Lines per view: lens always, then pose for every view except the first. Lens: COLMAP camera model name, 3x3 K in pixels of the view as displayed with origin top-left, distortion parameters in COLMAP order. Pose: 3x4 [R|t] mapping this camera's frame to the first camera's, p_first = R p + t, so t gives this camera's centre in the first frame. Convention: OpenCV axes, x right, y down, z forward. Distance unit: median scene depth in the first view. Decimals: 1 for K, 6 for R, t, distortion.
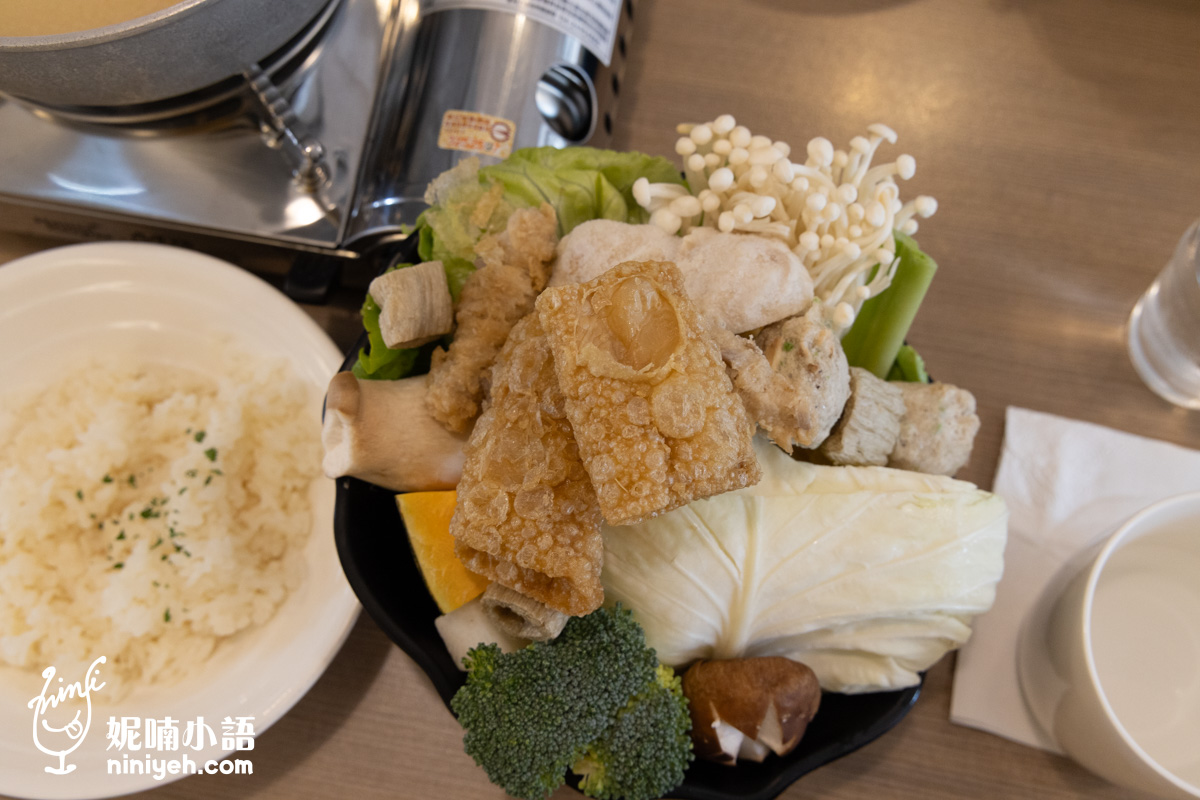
lens RADIAL K [[1338.3, 0, 600.2], [0, 1338.3, 400.1], [0, 0, 1]] dist [0.058439, 0.000000]
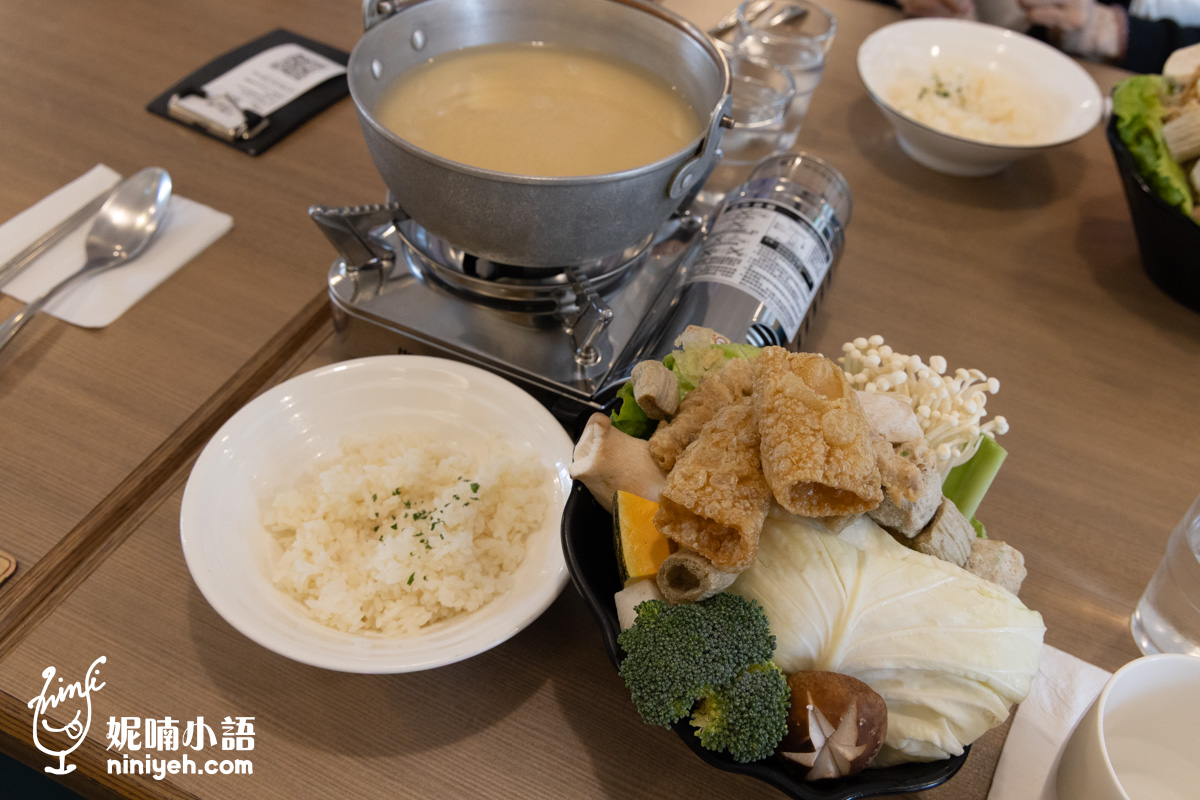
lens RADIAL K [[1119.0, 0, 599.9], [0, 1119.0, 399.7], [0, 0, 1]] dist [0.040943, 0.000000]
pose [[0.967078, 0.230817, -0.107159, -0.063251], [-0.253874, 0.846051, -0.468771, 0.553075], [-0.017538, 0.480543, 0.876796, -0.100425]]
